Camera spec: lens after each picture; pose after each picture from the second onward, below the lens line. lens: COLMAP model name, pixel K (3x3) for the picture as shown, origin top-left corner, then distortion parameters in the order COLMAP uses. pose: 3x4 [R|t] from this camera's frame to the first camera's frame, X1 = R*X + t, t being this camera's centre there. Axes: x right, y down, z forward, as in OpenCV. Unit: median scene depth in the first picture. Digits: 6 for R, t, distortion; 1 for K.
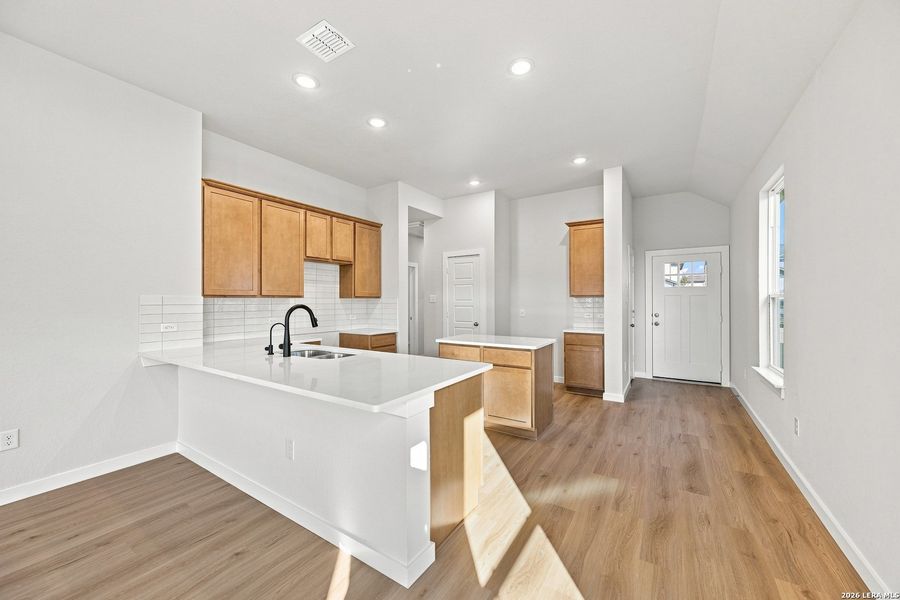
lens RADIAL K [[347.3, 0, 451.2], [0, 347.3, 299.8], [0, 0, 1]] dist [-0.001901, -0.000052]
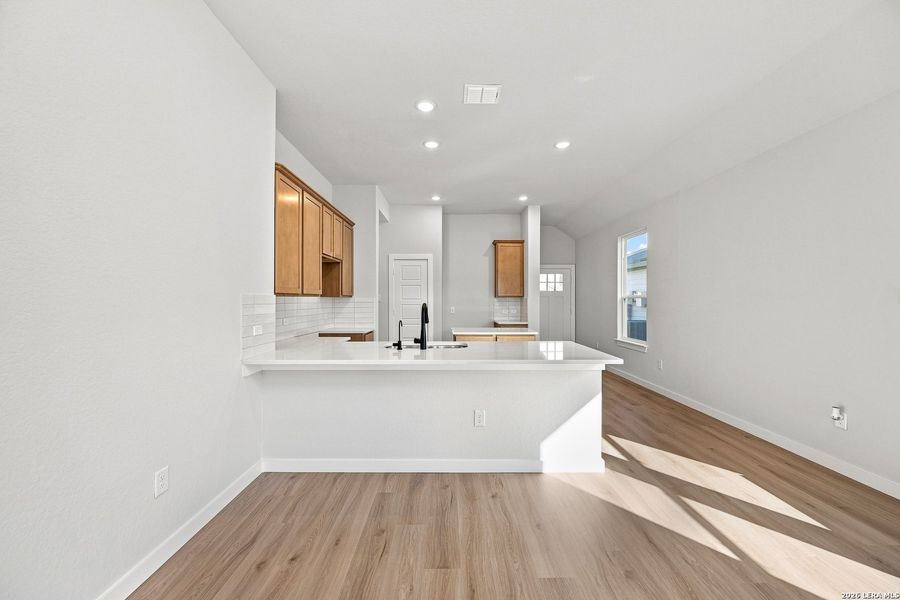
lens RADIAL K [[347.3, 0, 451.2], [0, 347.3, 299.8], [0, 0, 1]] dist [-0.001901, -0.000052]
pose [[0.835560, 0.002686, 0.549393, -0.717672], [-0.004561, 0.999988, 0.002048, -0.000720], [-0.549380, -0.004217, 0.835562, 0.004582]]
